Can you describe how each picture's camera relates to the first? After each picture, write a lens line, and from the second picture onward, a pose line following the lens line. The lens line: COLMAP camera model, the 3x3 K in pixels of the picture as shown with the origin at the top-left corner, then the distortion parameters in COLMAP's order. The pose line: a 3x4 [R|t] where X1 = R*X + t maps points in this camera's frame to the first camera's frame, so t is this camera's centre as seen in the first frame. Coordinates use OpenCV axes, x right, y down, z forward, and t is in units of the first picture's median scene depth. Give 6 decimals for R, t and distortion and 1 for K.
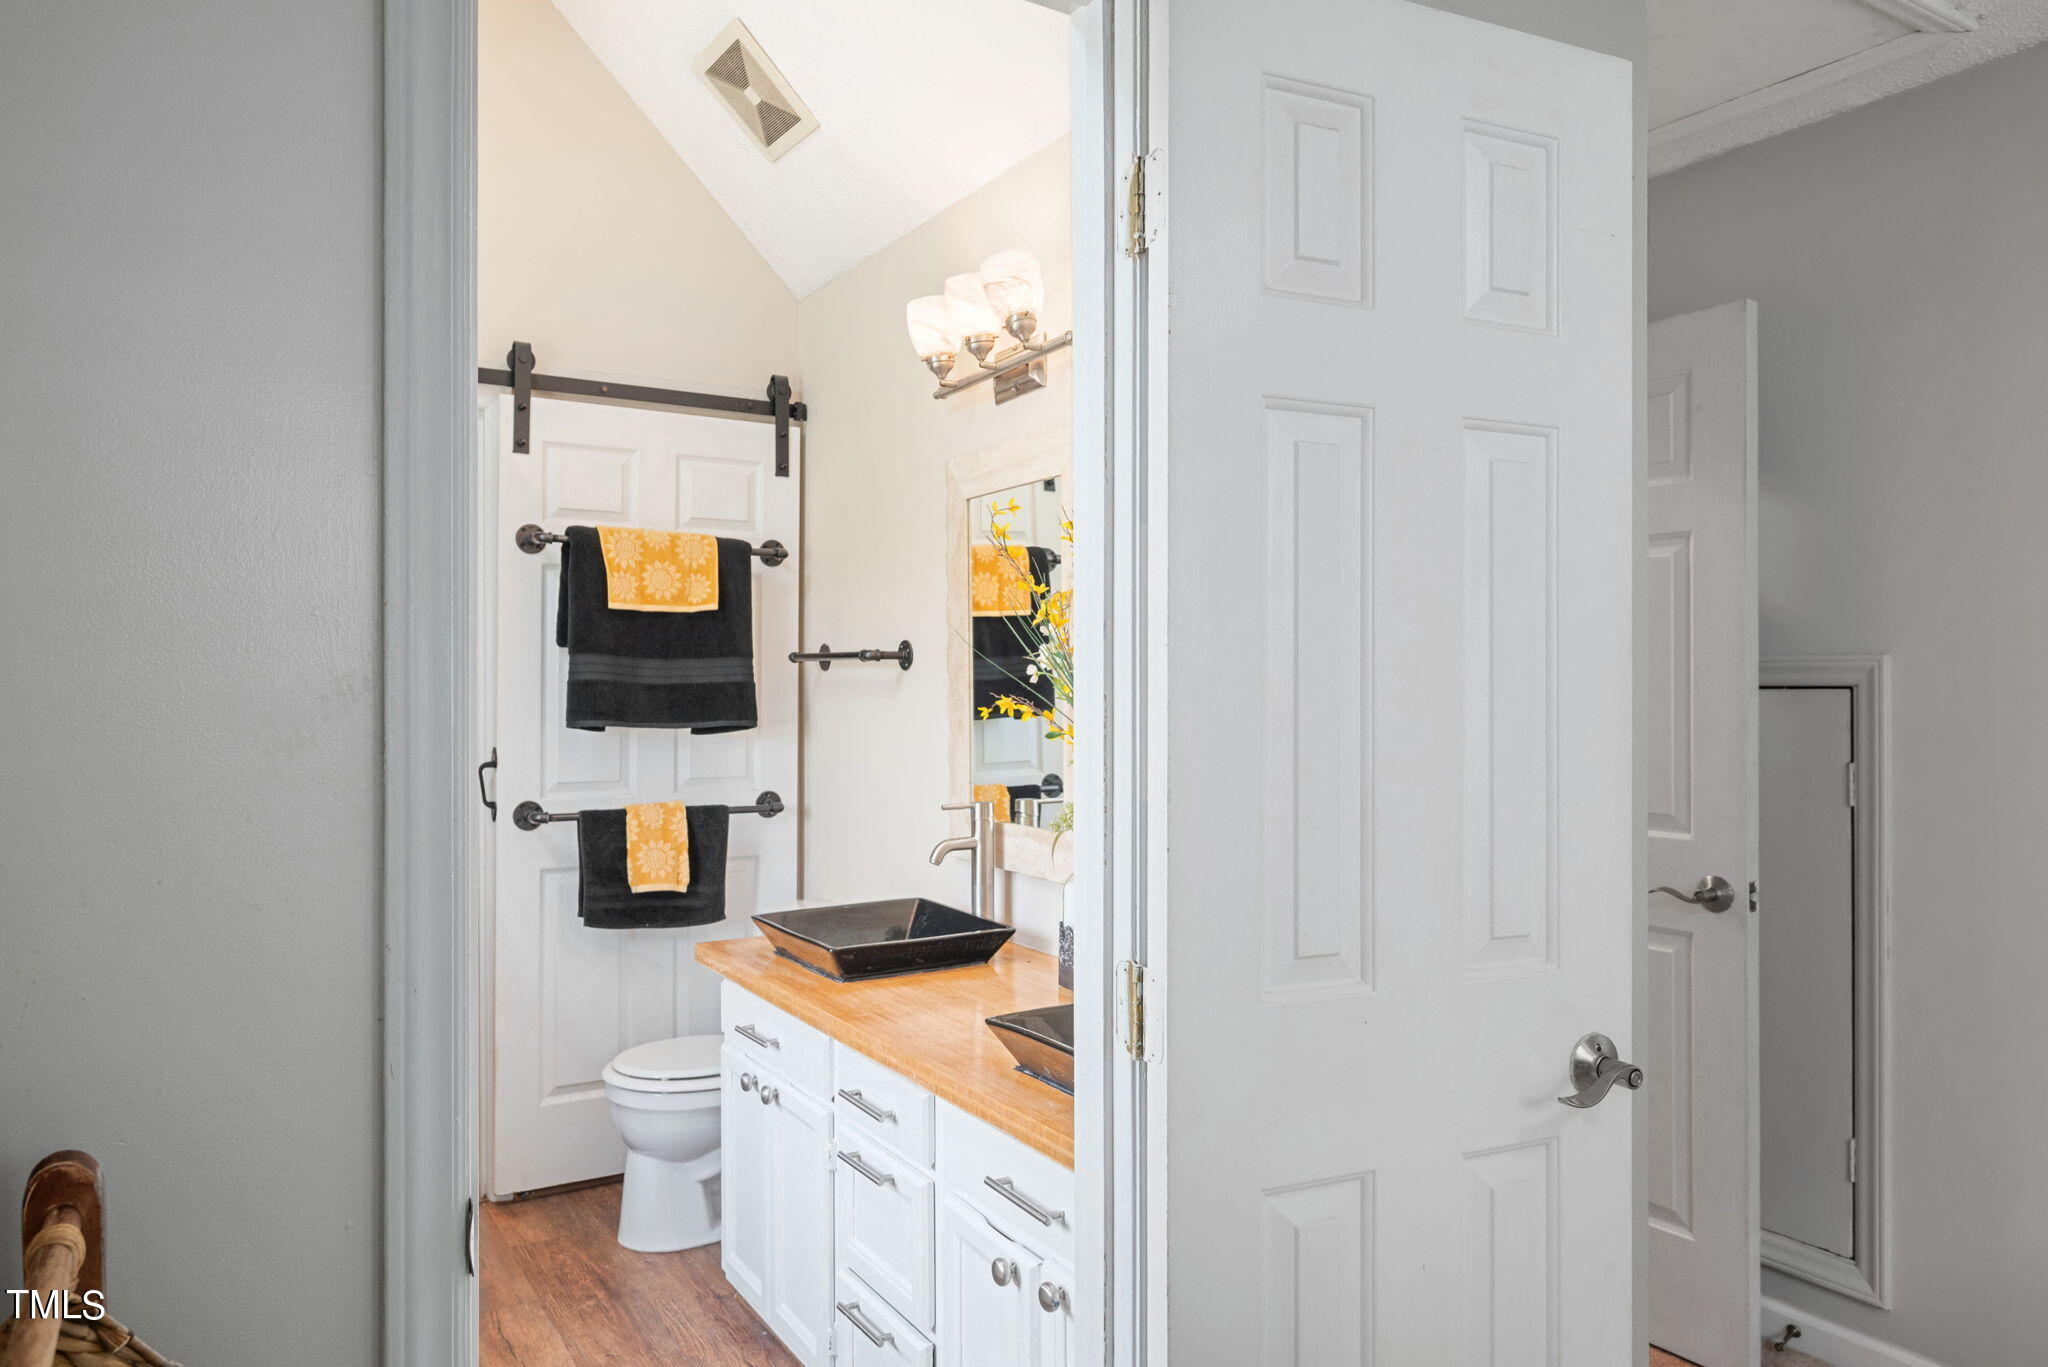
lens RADIAL K [[1470.7, 0, 1024.3], [0, 1470.7, 683.8], [0, 0, 1]] dist [-0.000606, -0.004527]
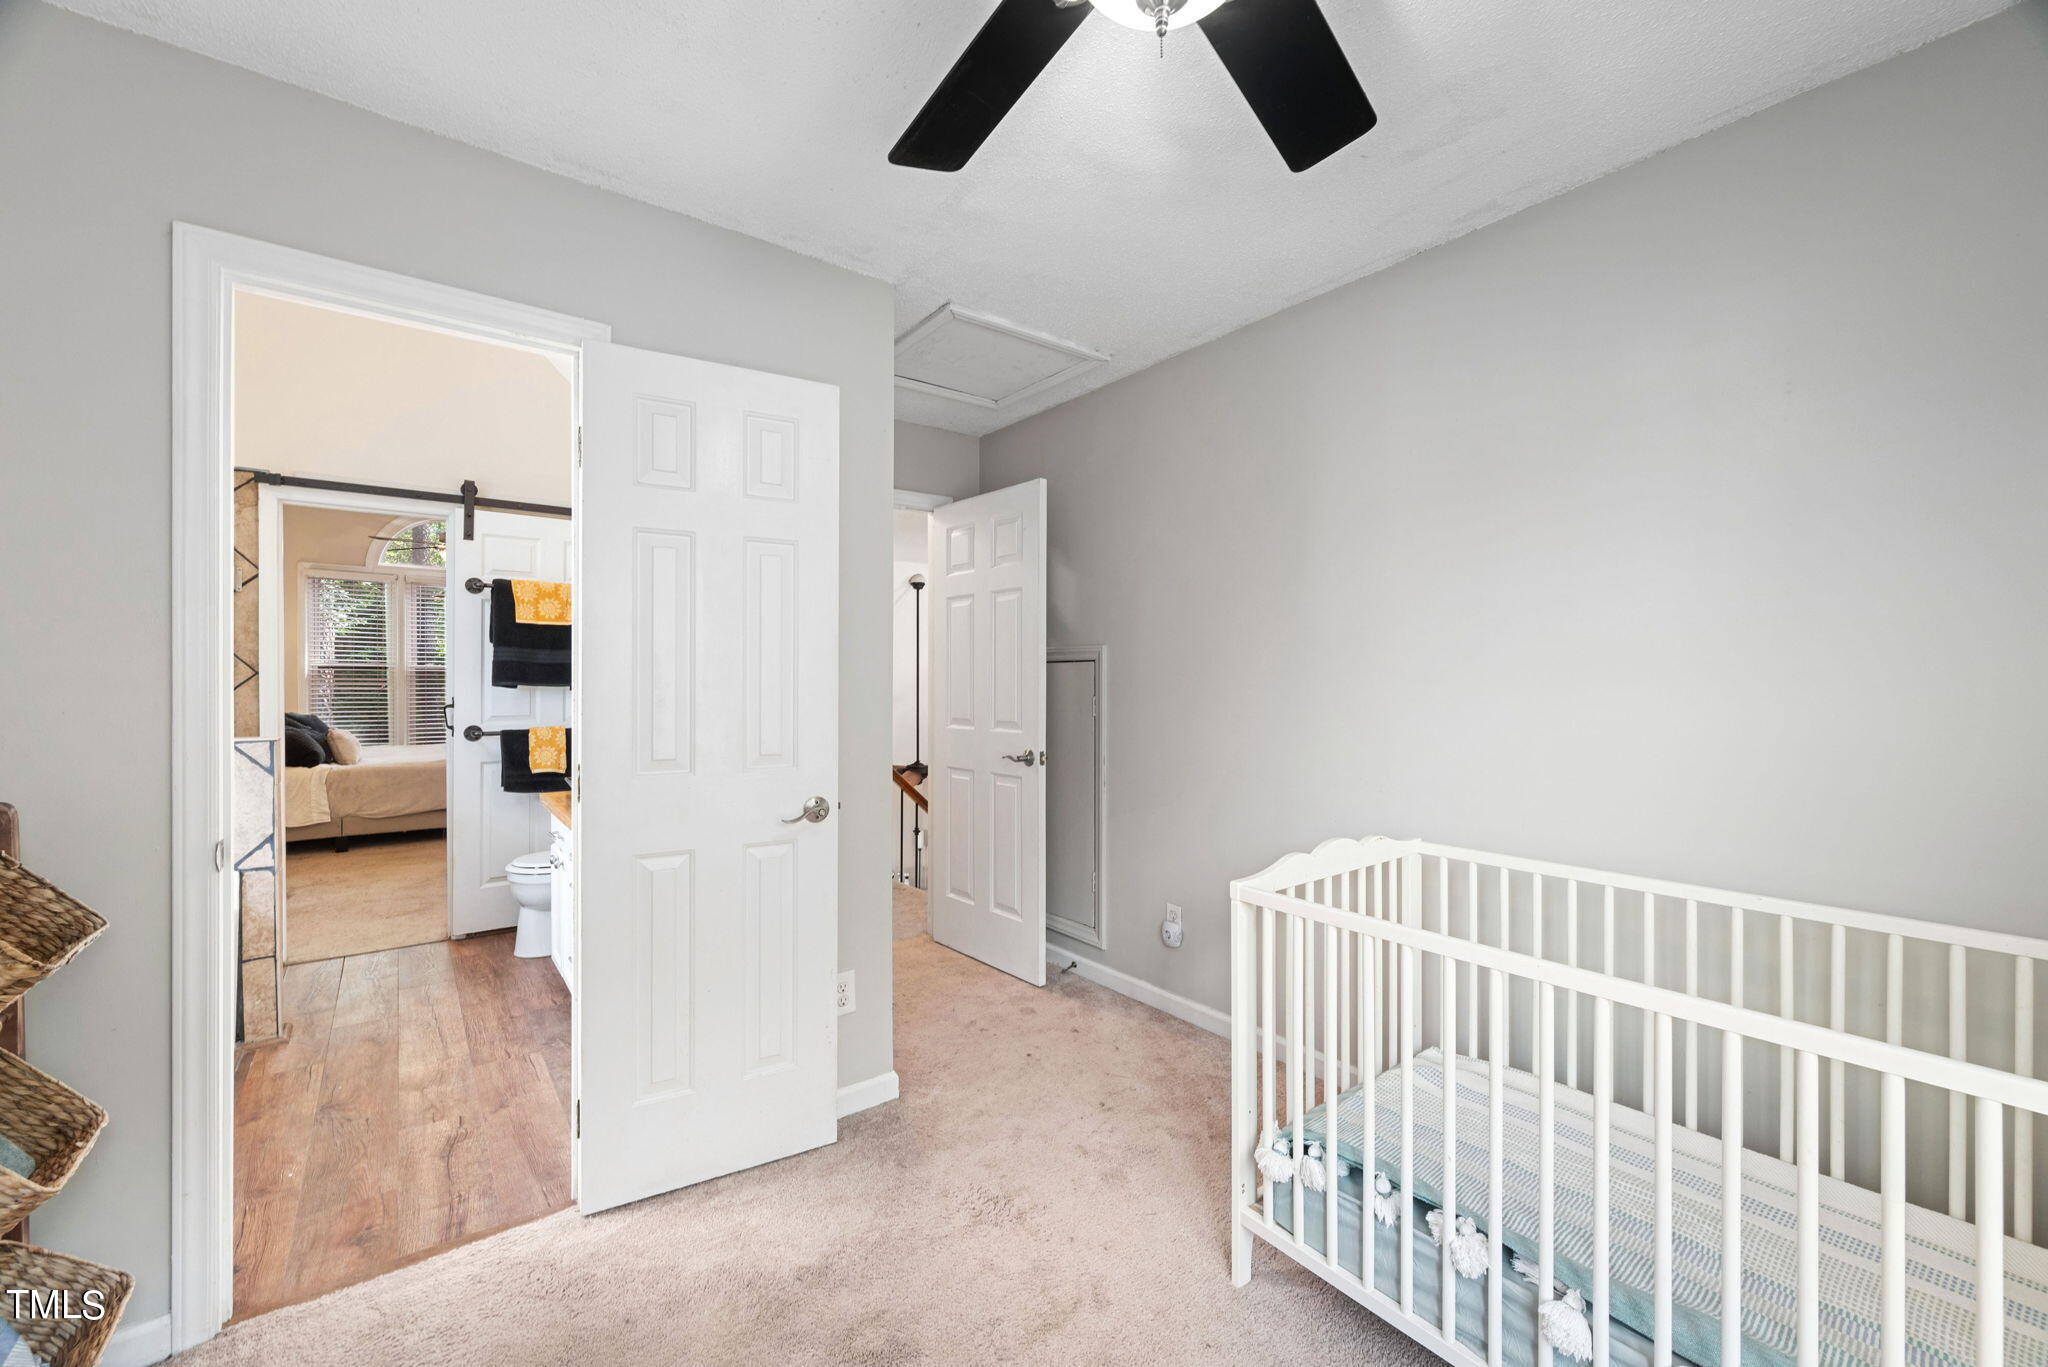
lens RADIAL K [[873.1, 0, 1023.7], [0, 873.1, 679.6], [0, 0, 1]] dist [-0.002050, 0.000802]
pose [[0.993578, -0.002127, 0.113132, 0.236364], [0.001737, 0.999992, 0.003544, 0.018616], [-0.113139, -0.003325, 0.993574, -0.186078]]
